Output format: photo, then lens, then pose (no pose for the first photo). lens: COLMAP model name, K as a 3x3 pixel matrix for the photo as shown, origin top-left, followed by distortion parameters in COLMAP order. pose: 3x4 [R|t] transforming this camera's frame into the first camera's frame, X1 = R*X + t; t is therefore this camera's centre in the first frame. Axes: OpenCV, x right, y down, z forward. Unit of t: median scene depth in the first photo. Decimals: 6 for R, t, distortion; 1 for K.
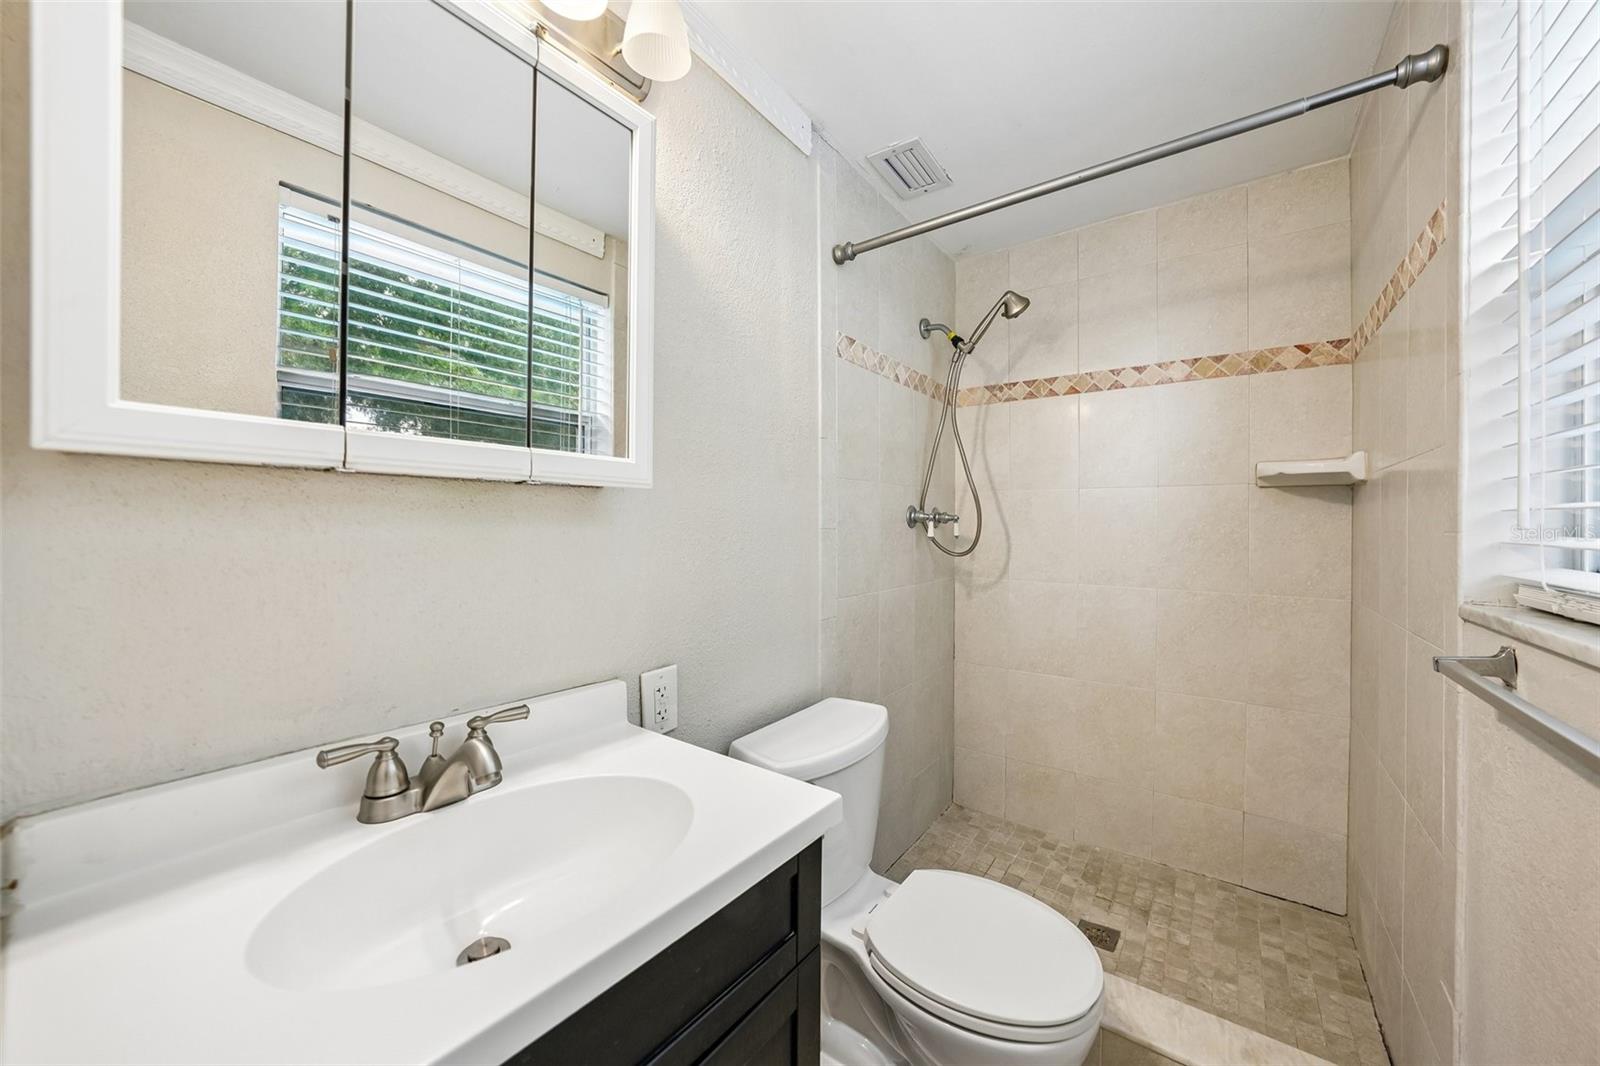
lens RADIAL K [[570.1, 0, 800.0], [0, 570.1, 533.0], [0, 0, 1]] dist [-0.018596, 0.000359]
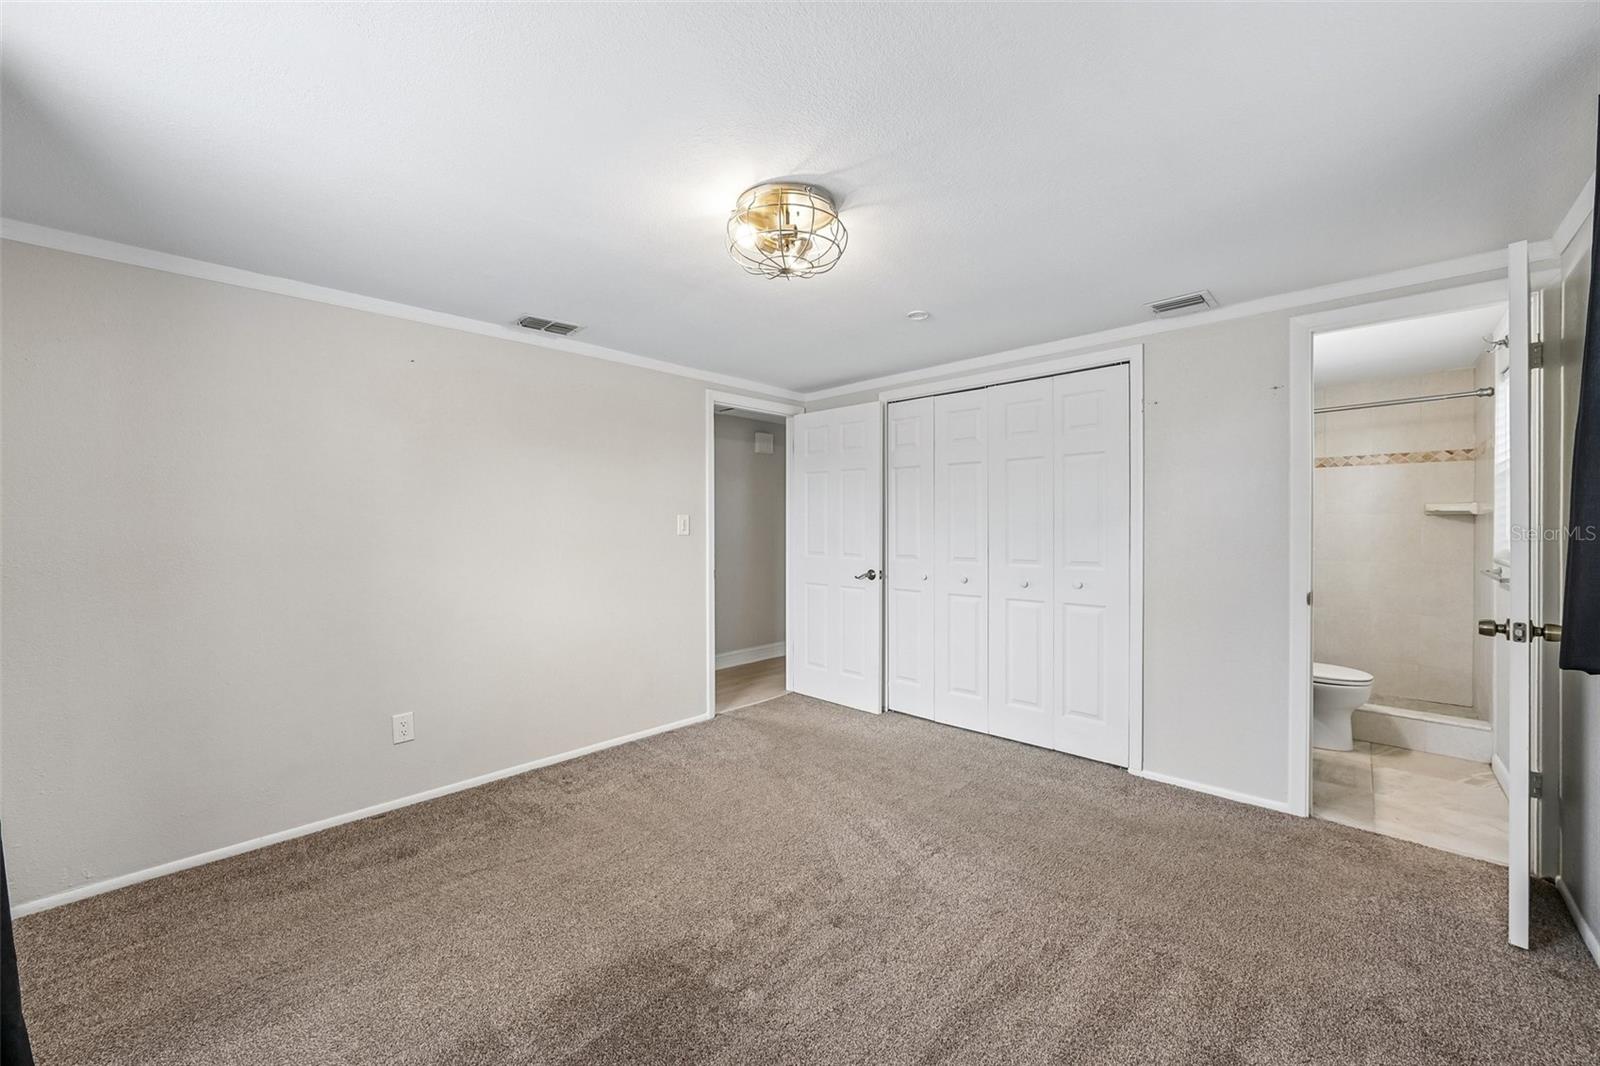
lens RADIAL K [[606.4, 0, 792.9], [0, 606.4, 530.1], [0, 0, 1]] dist [-0.000739, 0.000157]
pose [[0.991904, 0.002241, -0.126970, -1.357859], [-0.002922, 0.999982, -0.005174, -0.003622], [0.126956, 0.005503, 0.991893, -1.686370]]
